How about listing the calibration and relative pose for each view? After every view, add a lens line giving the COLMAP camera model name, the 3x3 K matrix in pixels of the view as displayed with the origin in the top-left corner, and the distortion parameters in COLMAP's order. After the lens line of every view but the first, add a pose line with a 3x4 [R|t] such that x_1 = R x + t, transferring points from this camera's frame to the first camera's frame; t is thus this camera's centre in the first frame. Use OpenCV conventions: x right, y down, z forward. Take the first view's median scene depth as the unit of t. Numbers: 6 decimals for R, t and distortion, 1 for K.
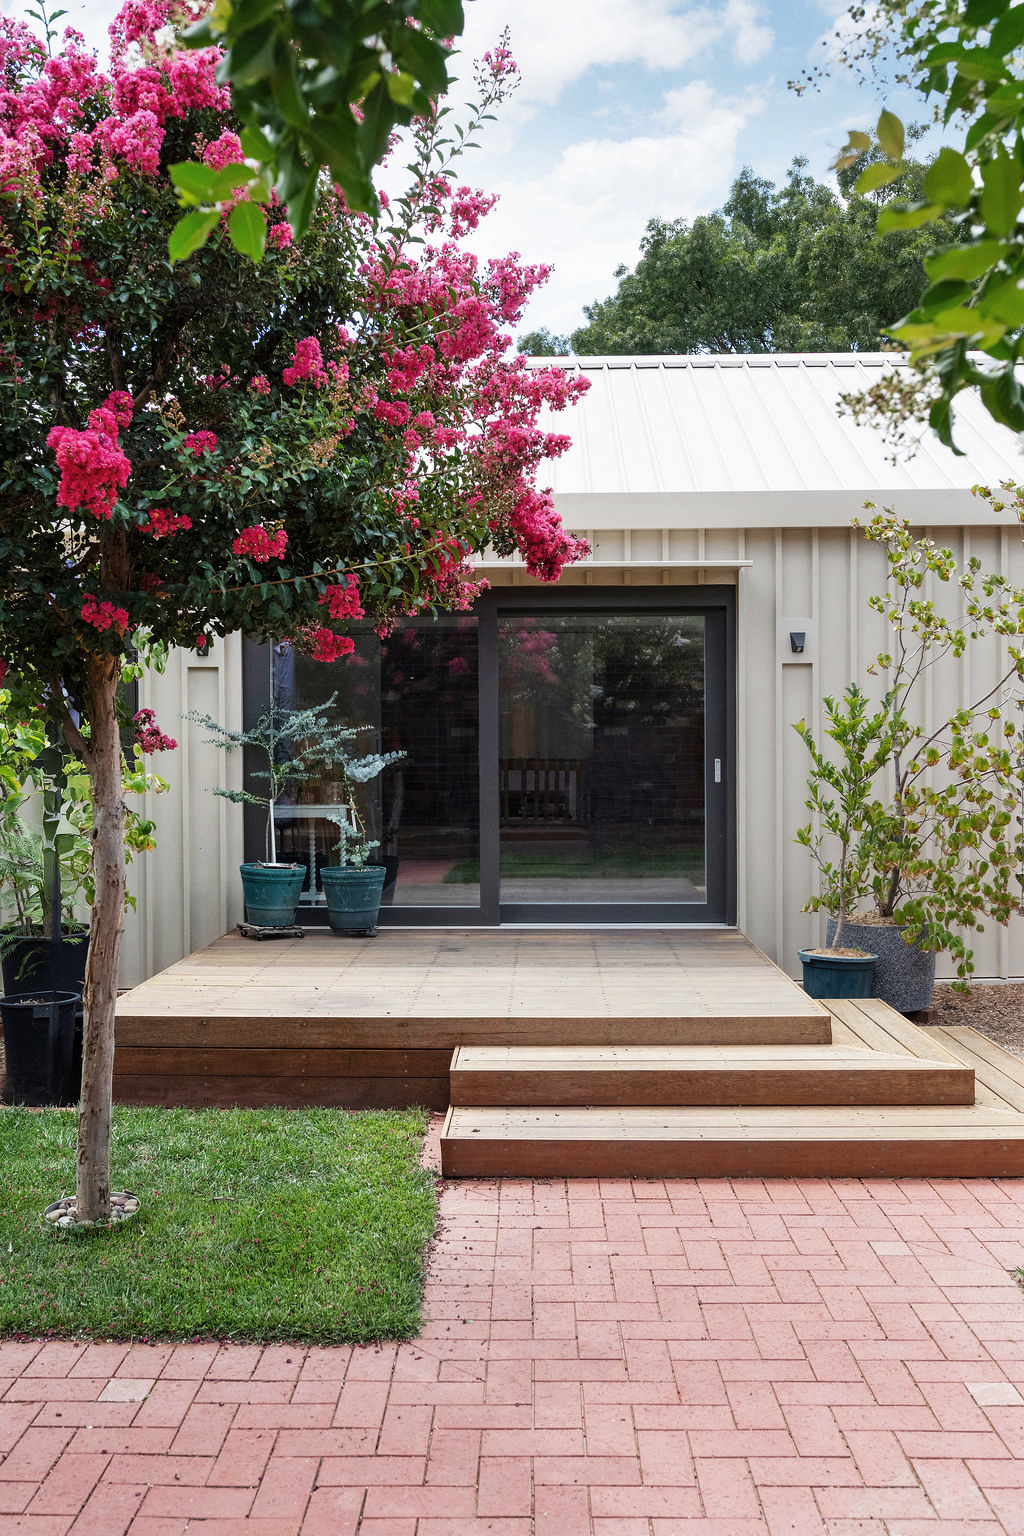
lens RADIAL K [[1326.4, 0, 512.0], [0, 1326.4, 768.0], [0, 0, 1]] dist [-0.001999, -0.001035]
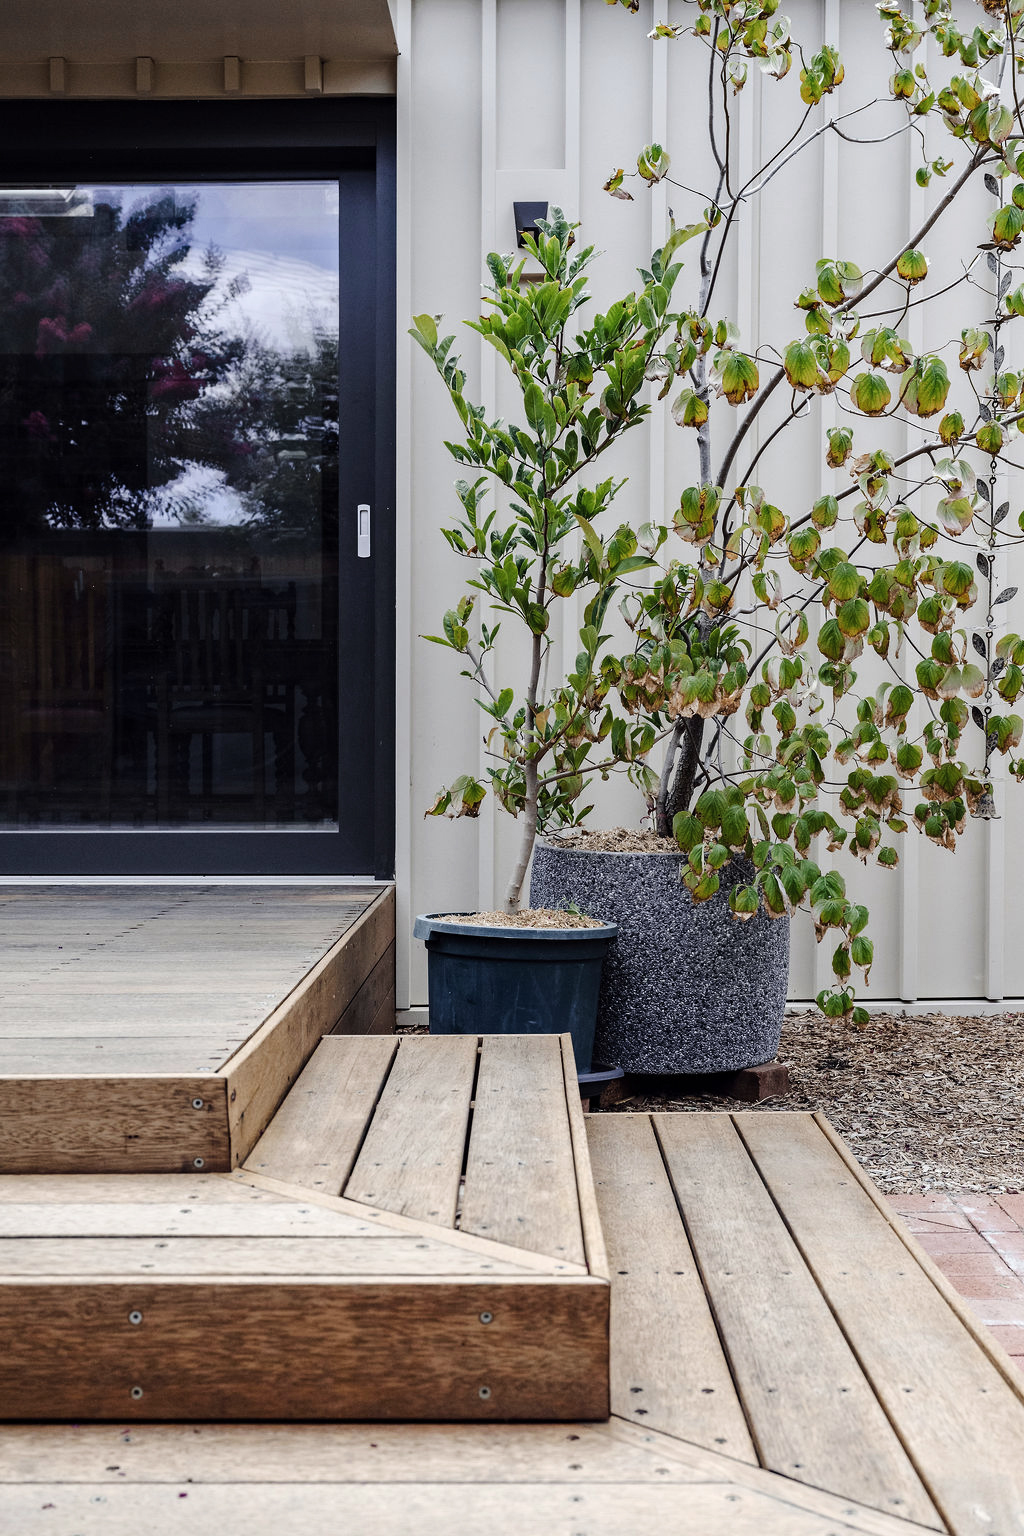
lens RADIAL K [[1797.1, 0, 512.0], [0, 1797.1, 768.0], [0, 0, 1]] dist [0.063702, -0.003660]
pose [[0.999937, 0.005097, 0.009959, 0.310586], [-0.005165, 0.999964, 0.006744, 0.119873], [-0.009924, -0.006795, 0.999928, 0.621378]]
